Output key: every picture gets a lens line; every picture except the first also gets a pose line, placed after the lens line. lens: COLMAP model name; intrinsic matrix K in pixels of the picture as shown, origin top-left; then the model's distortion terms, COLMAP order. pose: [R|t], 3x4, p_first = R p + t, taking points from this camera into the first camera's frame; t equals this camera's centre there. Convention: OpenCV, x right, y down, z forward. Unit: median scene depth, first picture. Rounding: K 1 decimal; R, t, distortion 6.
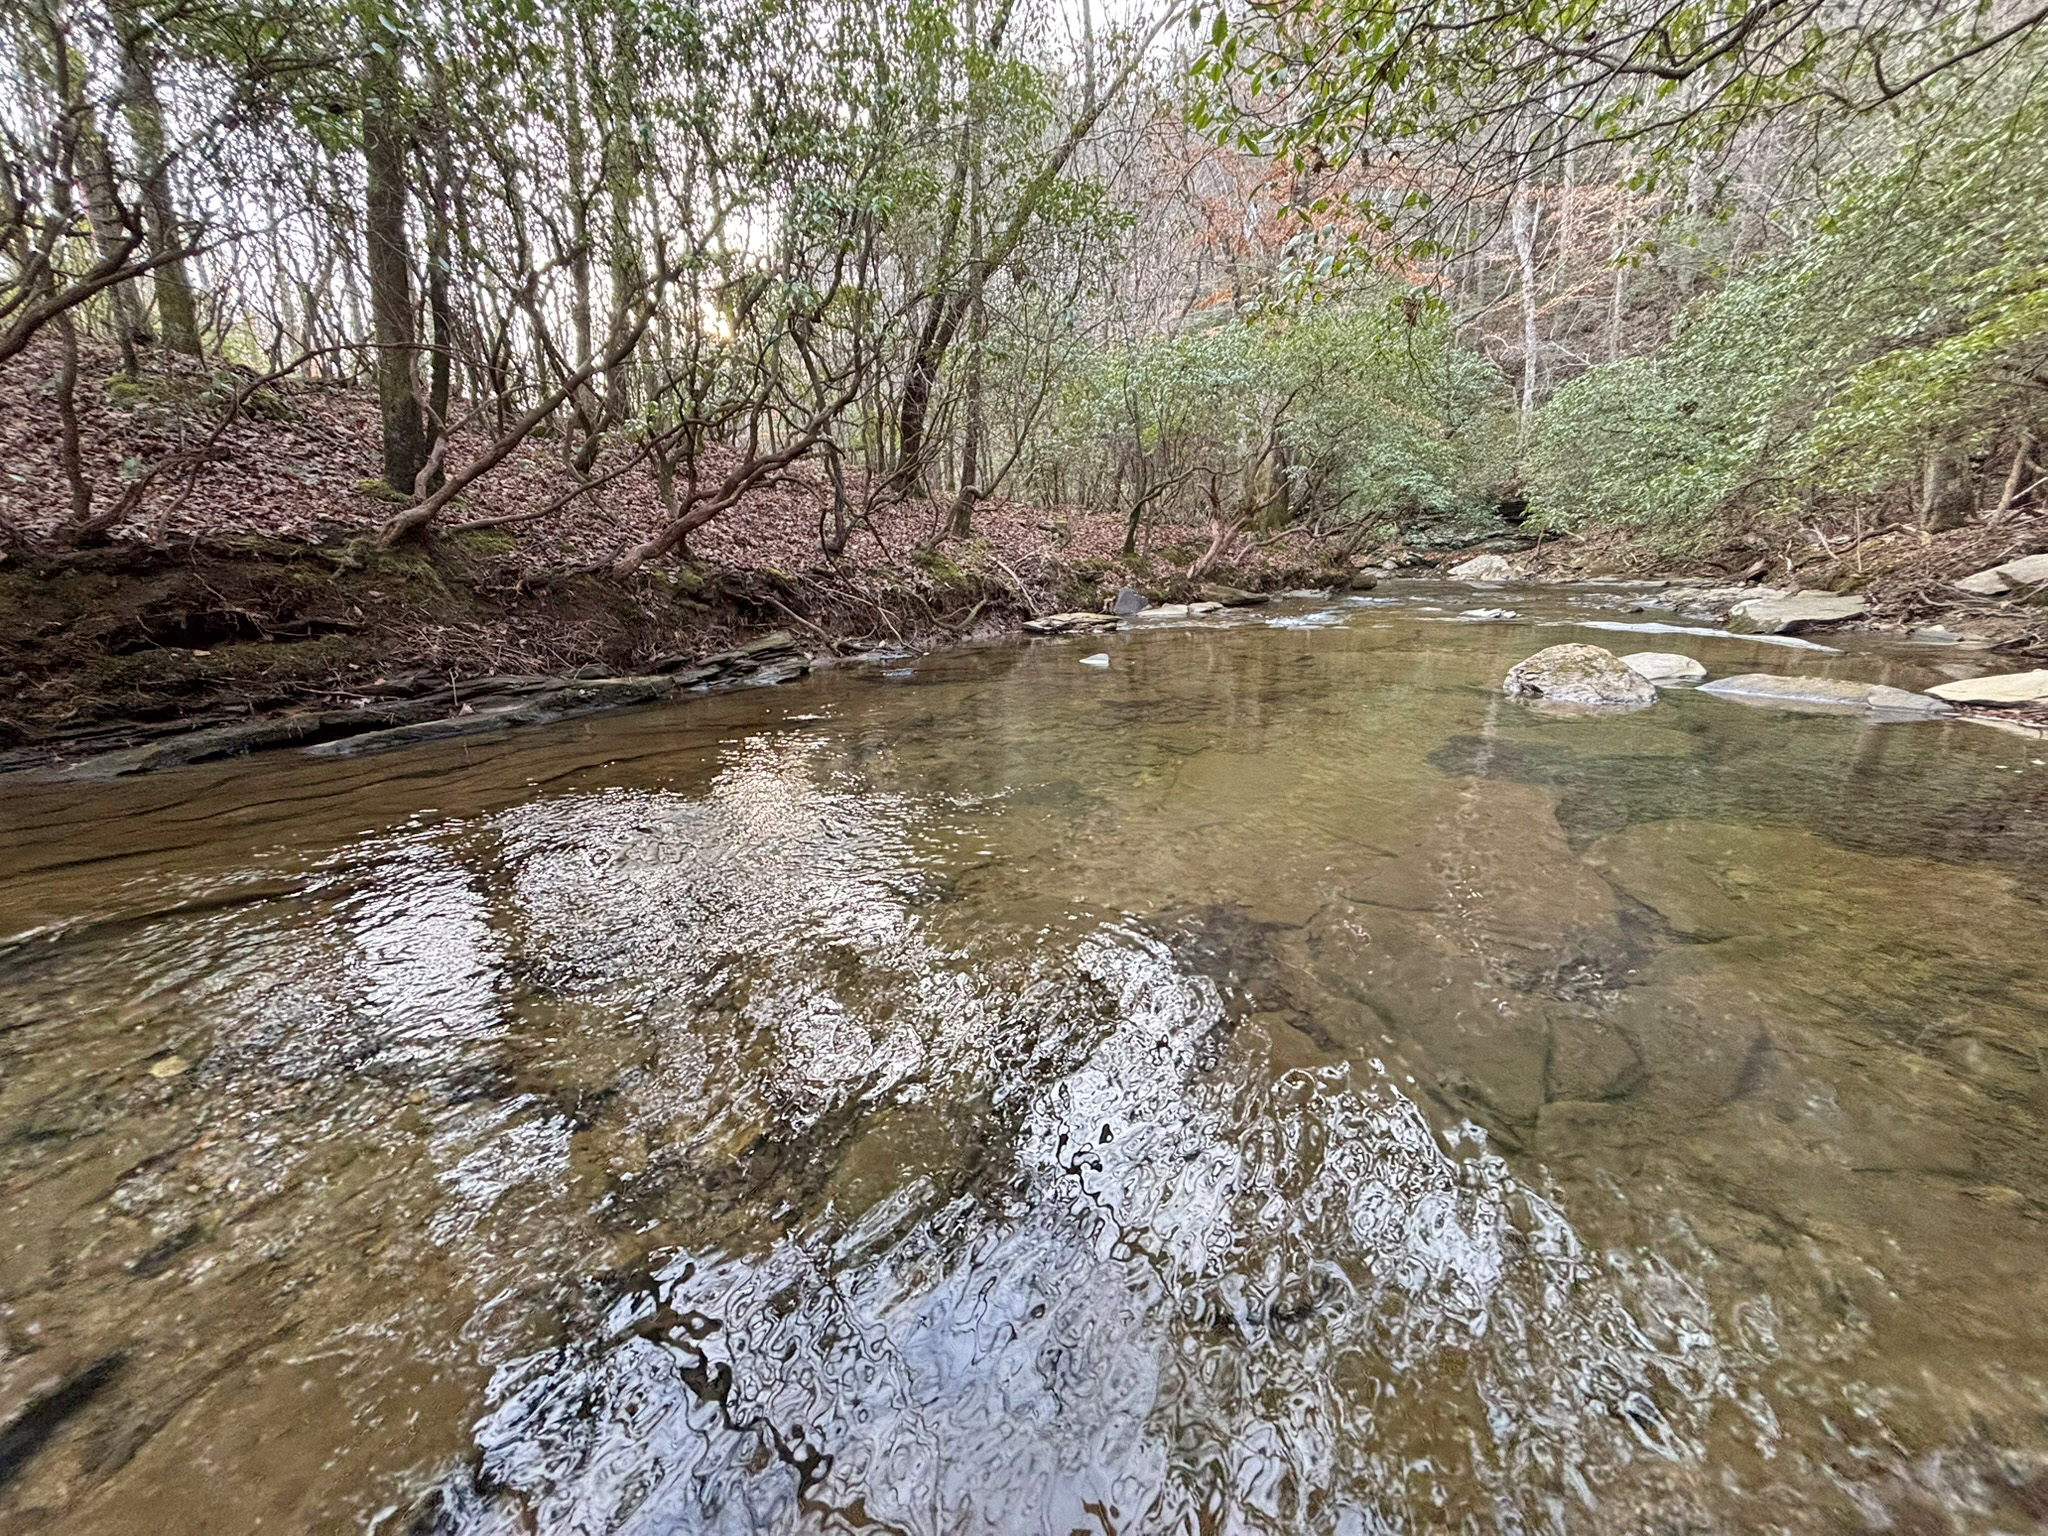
lens RADIAL K [[817.2, 0, 1024.0], [0, 817.2, 768.0], [0, 0, 1]] dist [-0.001275, 0.000508]
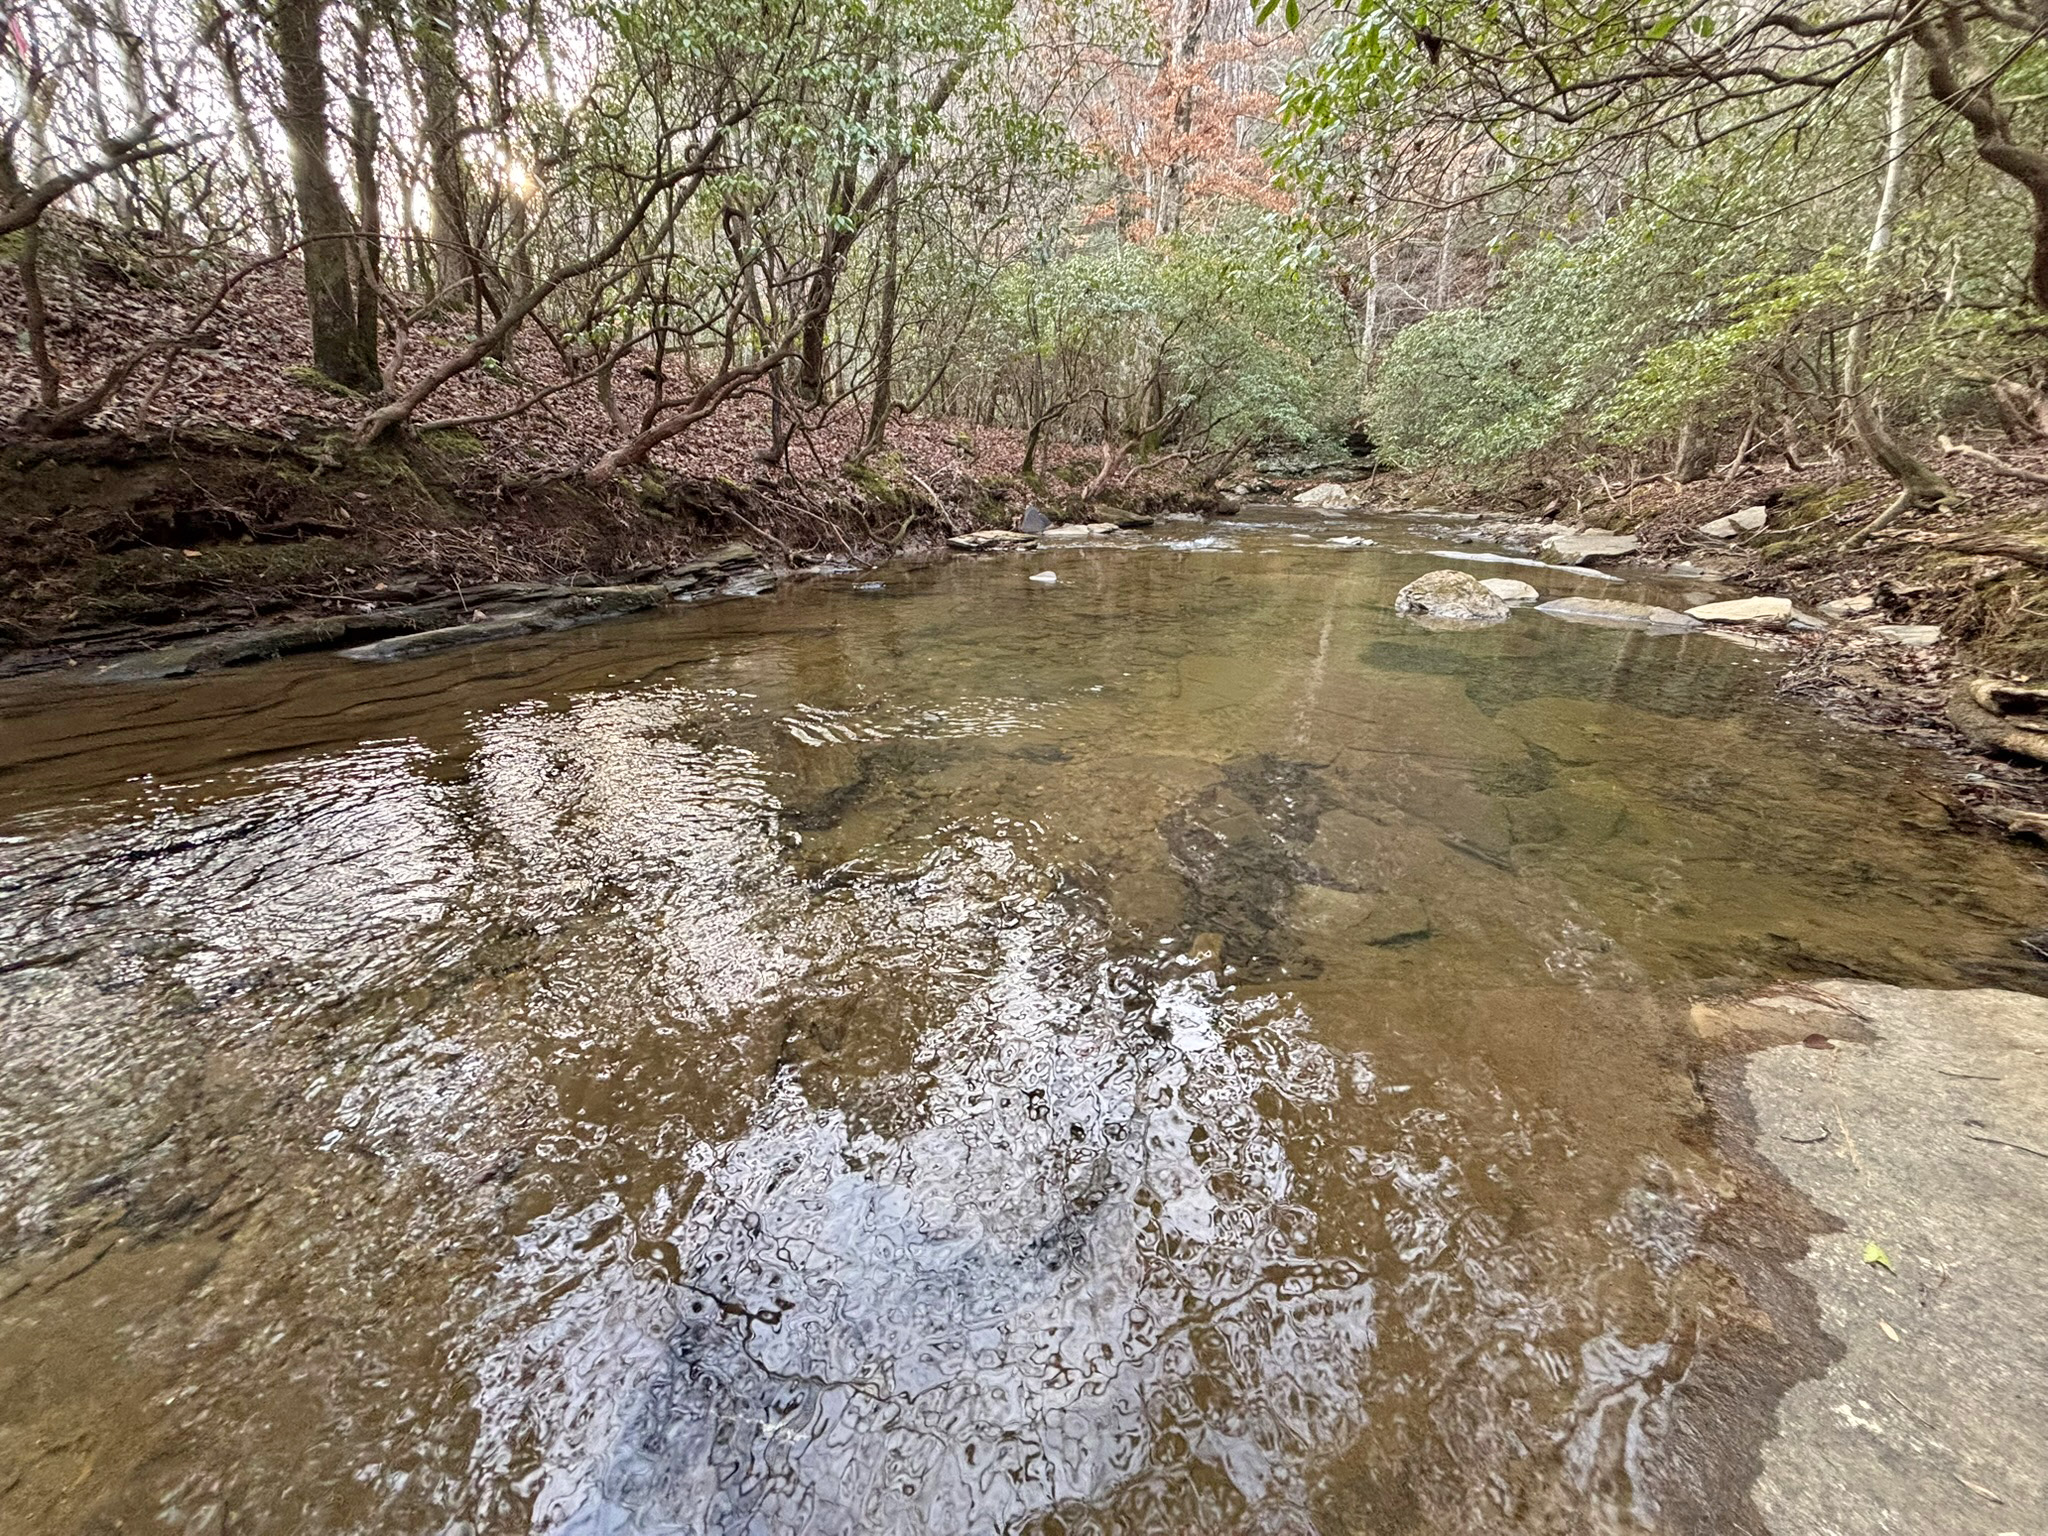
lens RADIAL K [[817.2, 0, 1024.0], [0, 817.2, 768.0], [0, 0, 1]] dist [-0.001275, 0.000508]
pose [[0.983676, -0.023810, 0.178365, -0.127462], [0.006024, 0.995009, 0.099602, 0.012827], [-0.179847, -0.096902, 0.978910, -0.087237]]
